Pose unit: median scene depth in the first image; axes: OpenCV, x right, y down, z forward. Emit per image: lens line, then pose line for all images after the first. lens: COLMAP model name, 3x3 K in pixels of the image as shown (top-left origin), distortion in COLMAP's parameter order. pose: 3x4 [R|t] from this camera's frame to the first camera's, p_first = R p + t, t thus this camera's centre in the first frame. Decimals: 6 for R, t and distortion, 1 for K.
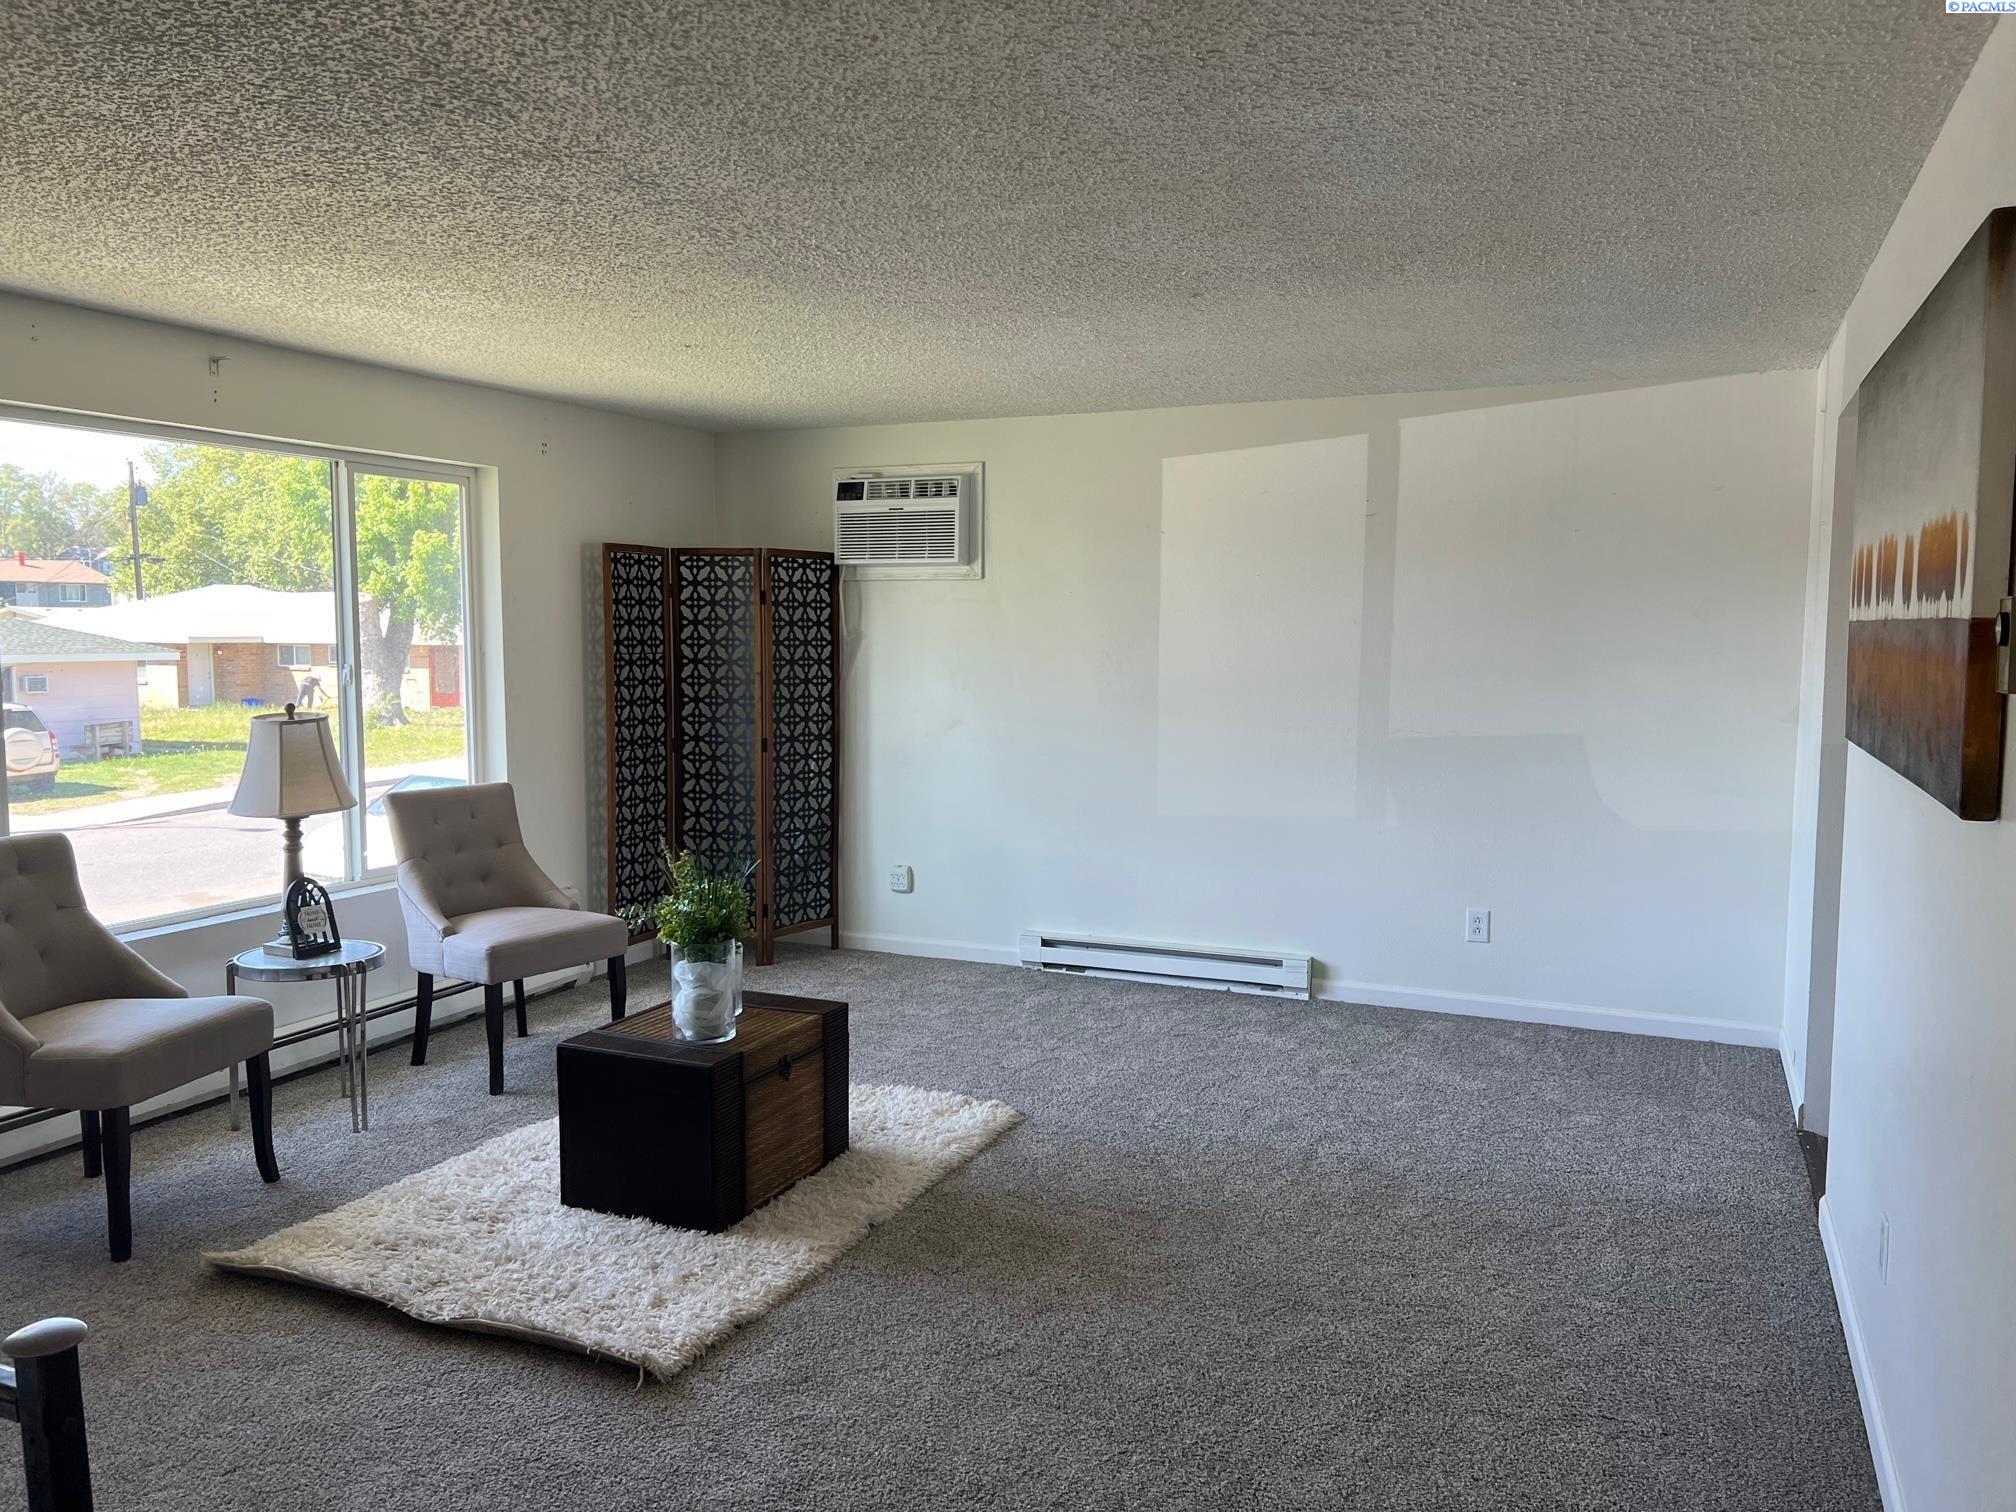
lens RADIAL K [[1519.0, 0, 999.1], [0, 1519.0, 759.9], [0, 0, 1]] dist [0.108500, -0.189426]
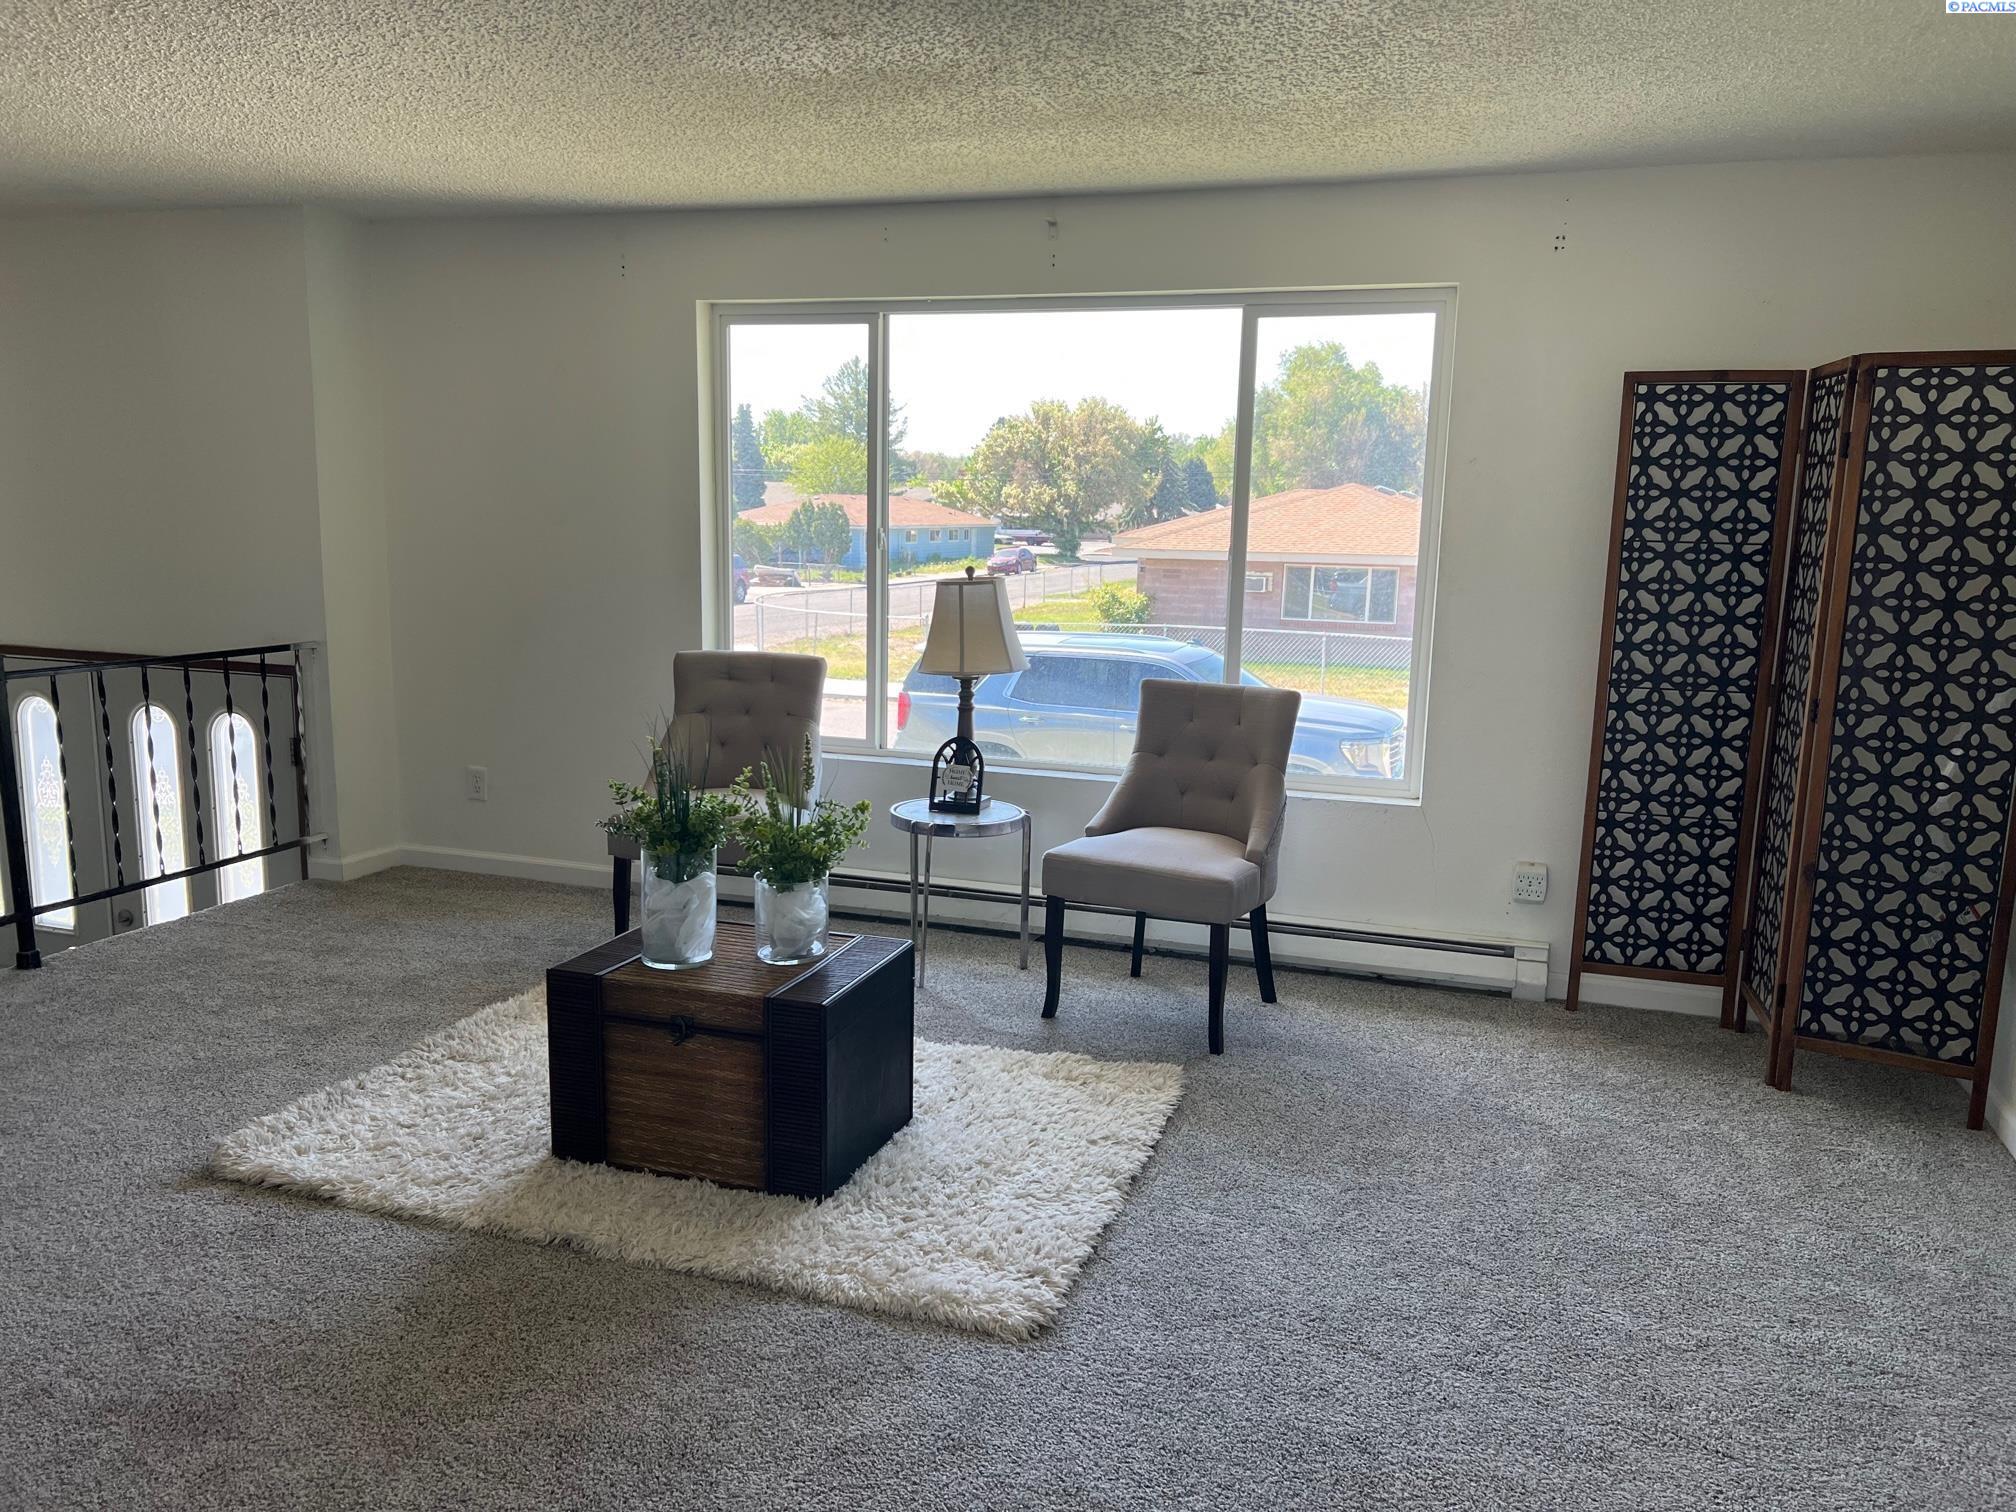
lens RADIAL K [[1538.1, 0, 1008.0], [0, 1538.1, 756.0], [0, 0, 1]] dist [0.044331, -0.003001]
pose [[0.087642, 0.162573, -0.982796, 0.431888], [-0.107985, 0.982329, 0.152867, -0.054759], [0.990282, 0.092729, 0.103649, 0.715857]]
